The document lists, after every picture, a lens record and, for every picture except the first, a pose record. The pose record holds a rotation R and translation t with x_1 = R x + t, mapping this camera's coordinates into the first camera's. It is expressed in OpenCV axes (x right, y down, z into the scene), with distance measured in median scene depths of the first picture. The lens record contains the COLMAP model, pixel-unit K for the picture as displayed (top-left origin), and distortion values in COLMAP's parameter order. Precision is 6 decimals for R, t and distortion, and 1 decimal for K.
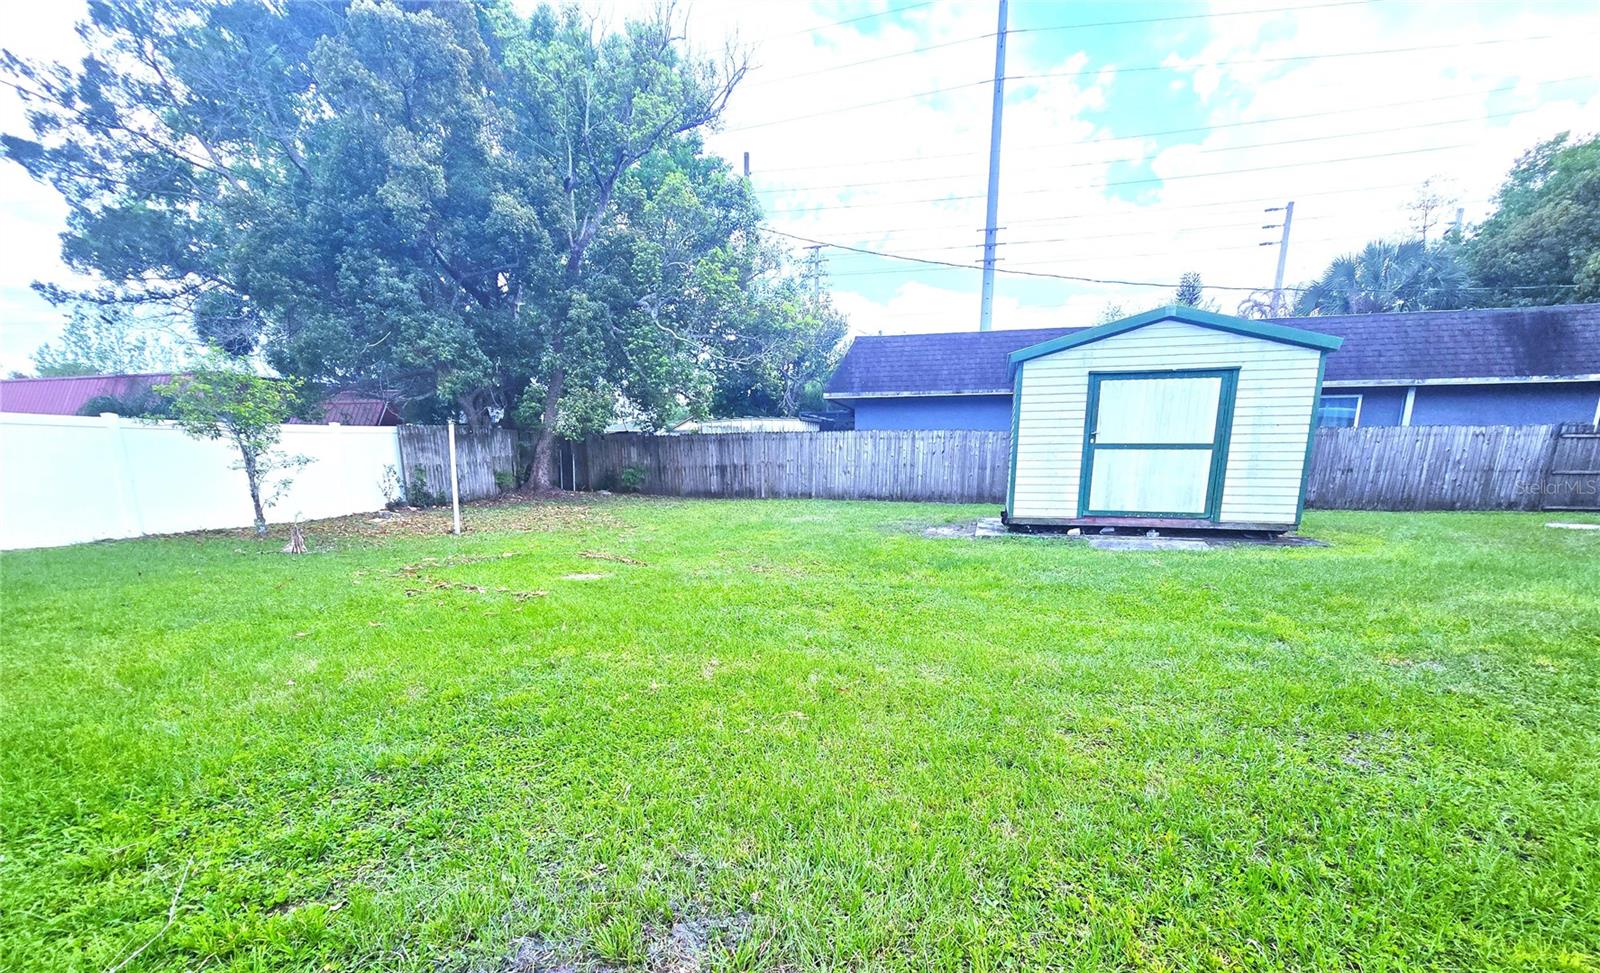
lens RADIAL K [[662.9, 0, 790.8], [0, 662.9, 601.4], [0, 0, 1]] dist [-0.000283, 0.000542]
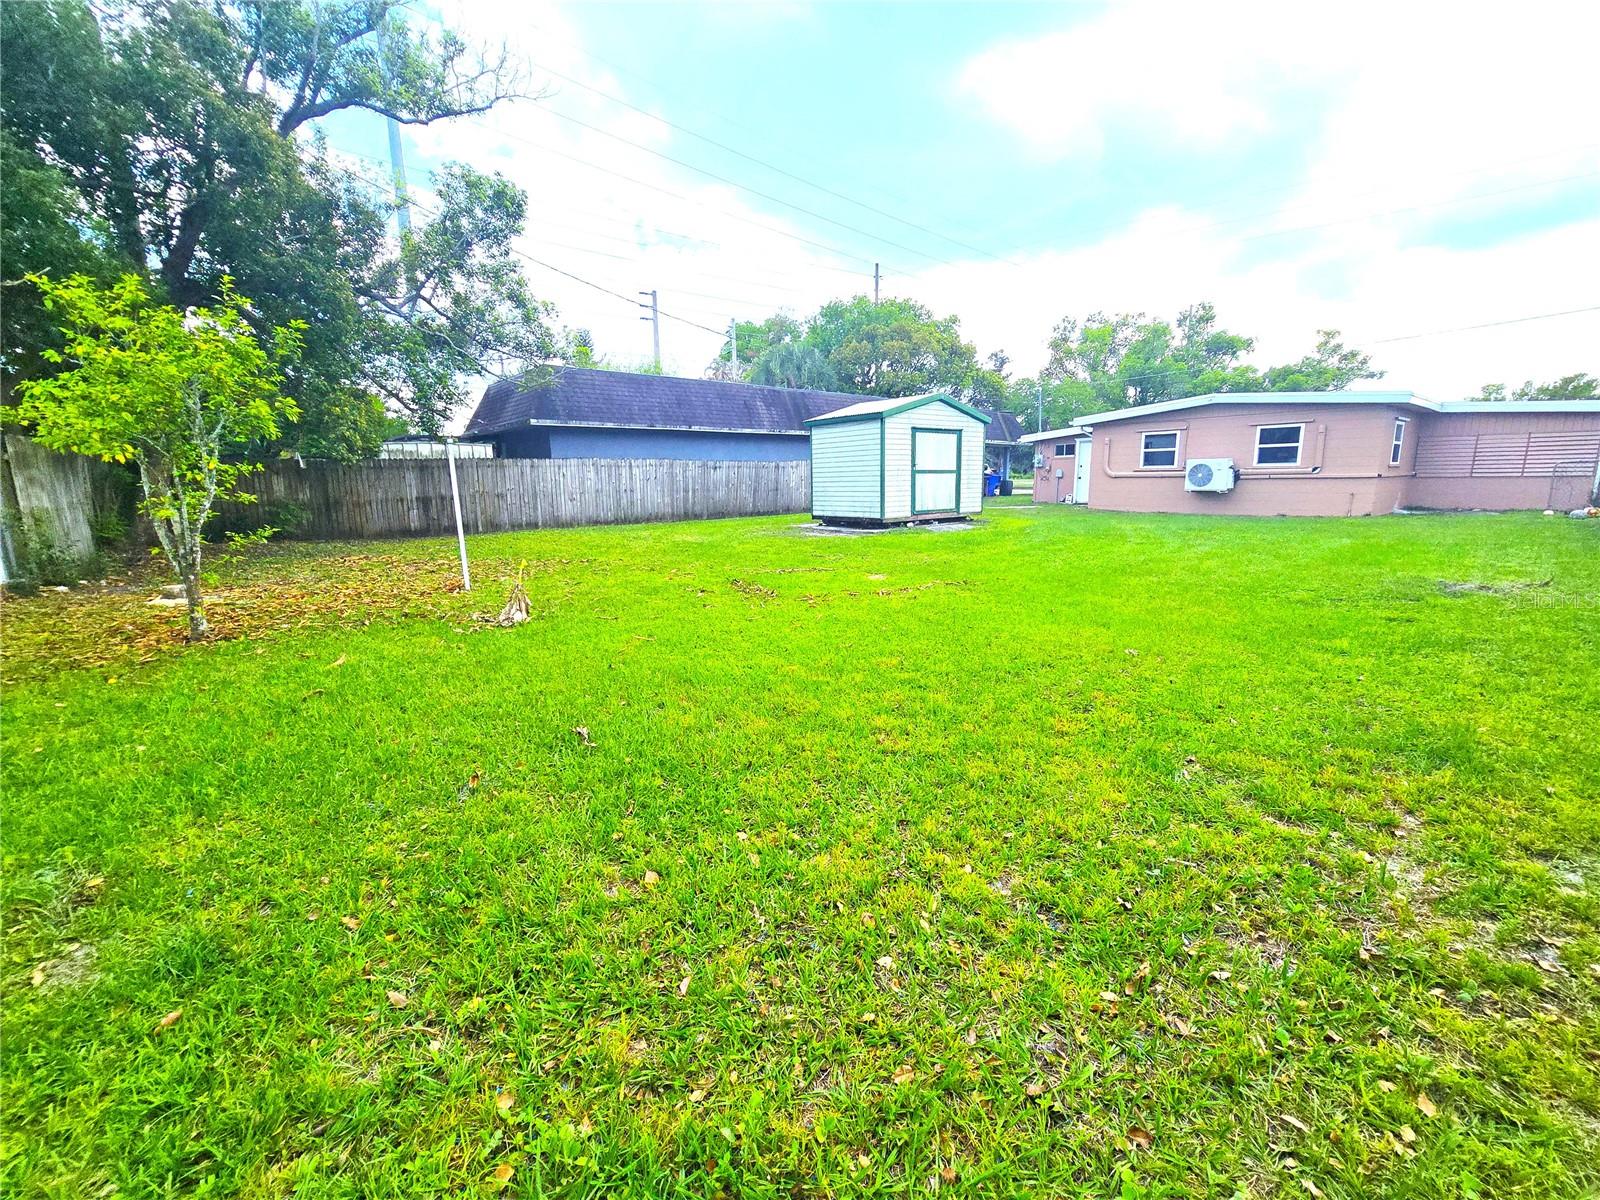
lens RADIAL K [[660.2, 0, 789.0], [0, 660.2, 600.2], [0, 0, 1]] dist [-0.004434, 0.001788]
pose [[0.571179, -0.159090, 0.805261, -0.983822], [0.192048, 0.979709, 0.057333, -0.070658], [-0.798043, 0.121902, 0.590142, 0.301371]]
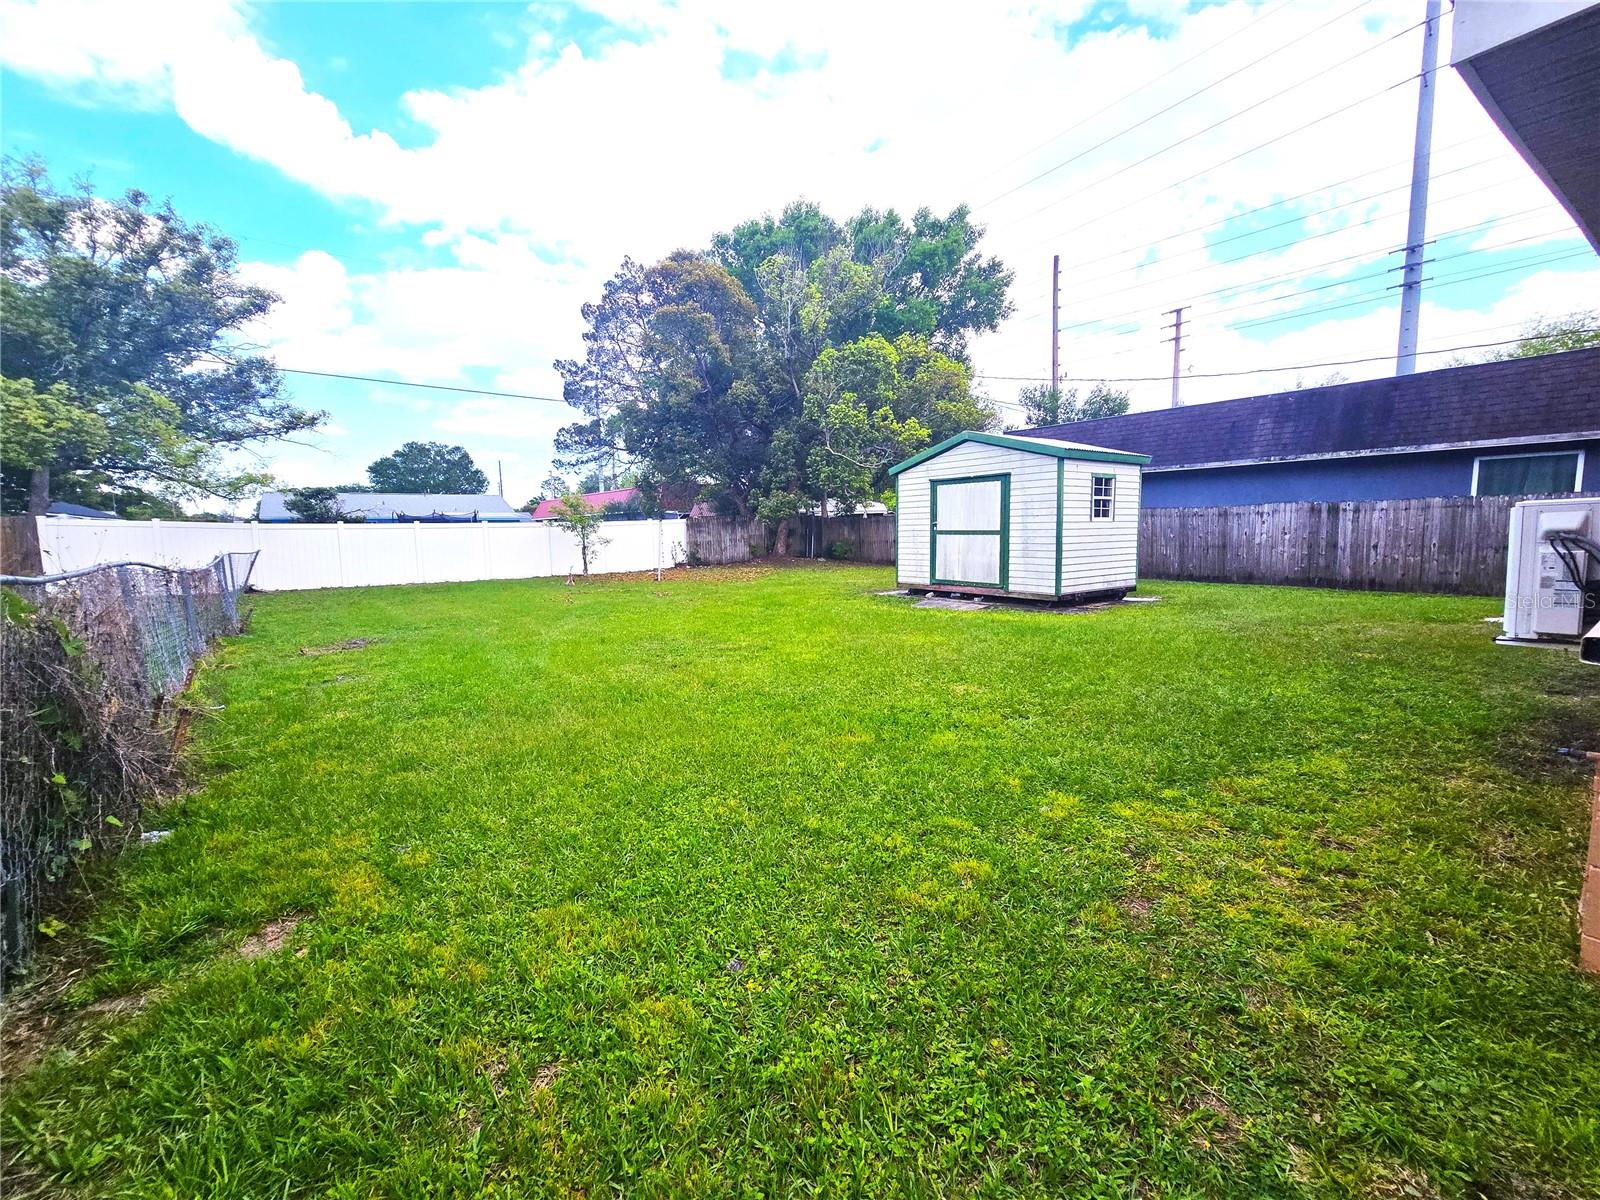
lens RADIAL K [[660.2, 0, 789.0], [0, 660.2, 600.2], [0, 0, 1]] dist [-0.004434, 0.001788]
pose [[0.785664, 0.054844, -0.616217, 0.969663], [-0.115599, 0.991534, -0.059138, 0.016497], [0.607757, 0.117697, 0.785353, -0.206518]]
